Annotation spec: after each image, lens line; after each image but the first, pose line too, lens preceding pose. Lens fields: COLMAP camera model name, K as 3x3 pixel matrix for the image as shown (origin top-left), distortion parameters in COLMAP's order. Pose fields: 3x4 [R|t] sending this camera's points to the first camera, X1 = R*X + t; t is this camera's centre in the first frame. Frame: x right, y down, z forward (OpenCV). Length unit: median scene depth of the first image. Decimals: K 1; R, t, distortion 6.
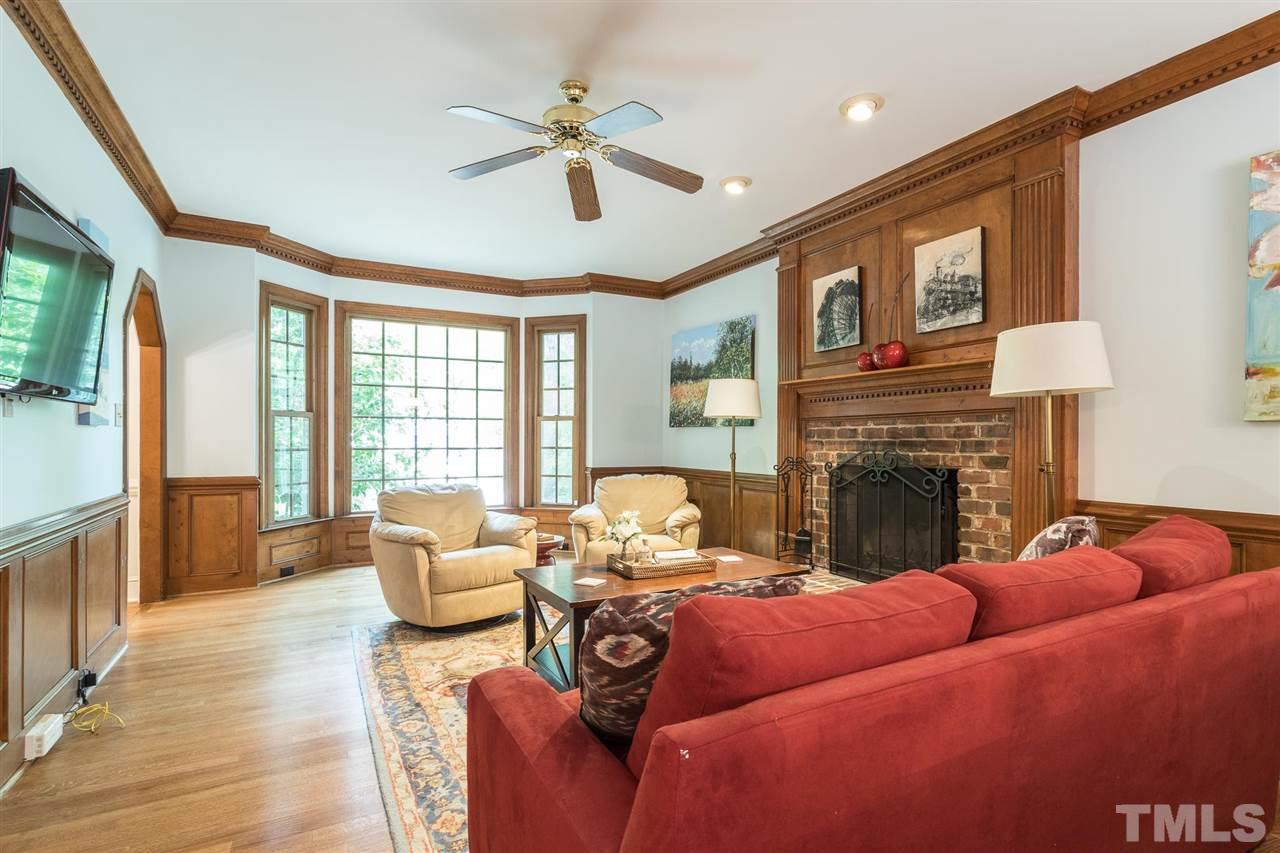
lens RADIAL K [[606.2, 0, 636.8], [0, 606.2, 435.2], [0, 0, 1]] dist [-0.005716, 0.000944]
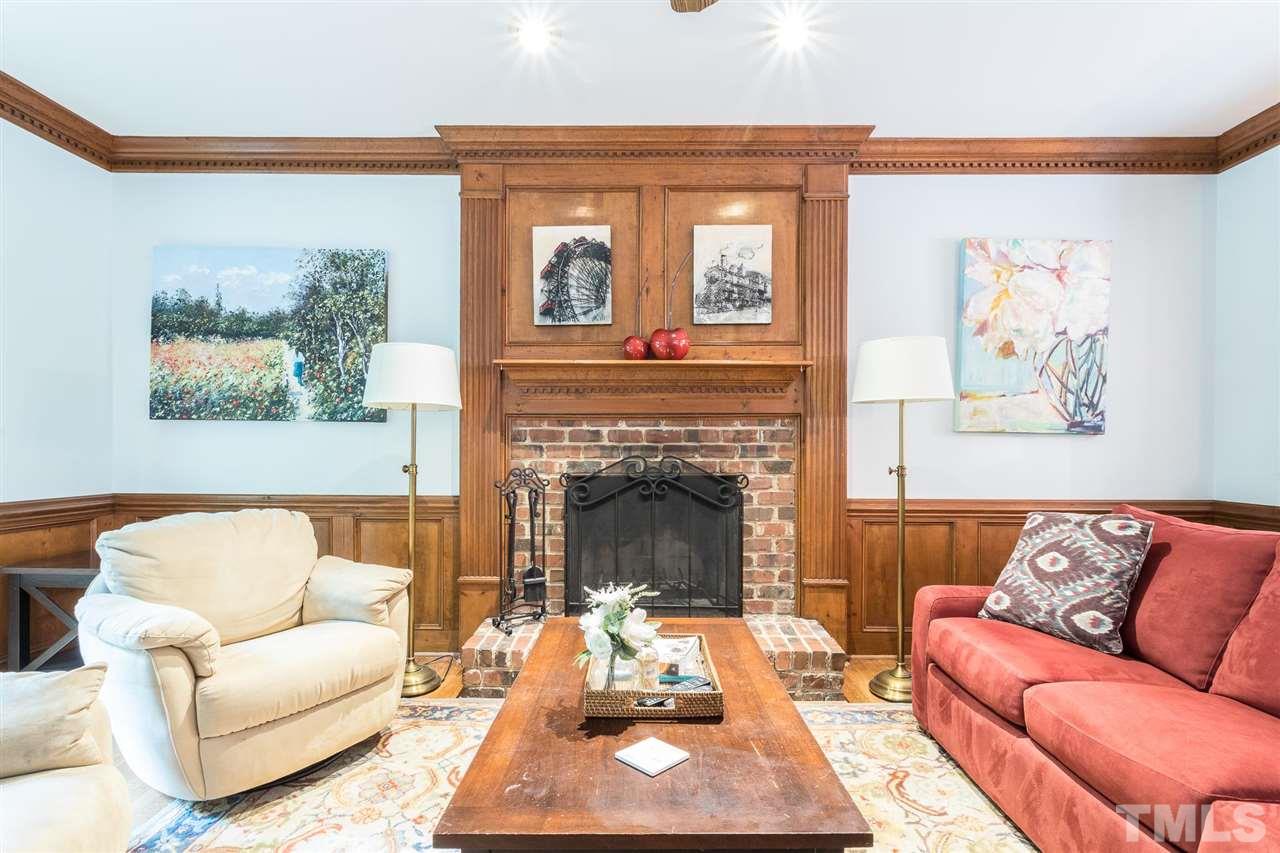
lens RADIAL K [[606.2, 0, 626.0], [0, 606.2, 448.5], [0, 0, 1]] dist [-0.005716, 0.000944]
pose [[0.484207, -0.002225, 0.874951, -0.340520], [-0.009541, 0.999924, 0.007823, 0.007288], [-0.874901, -0.012136, 0.484149, 0.625103]]
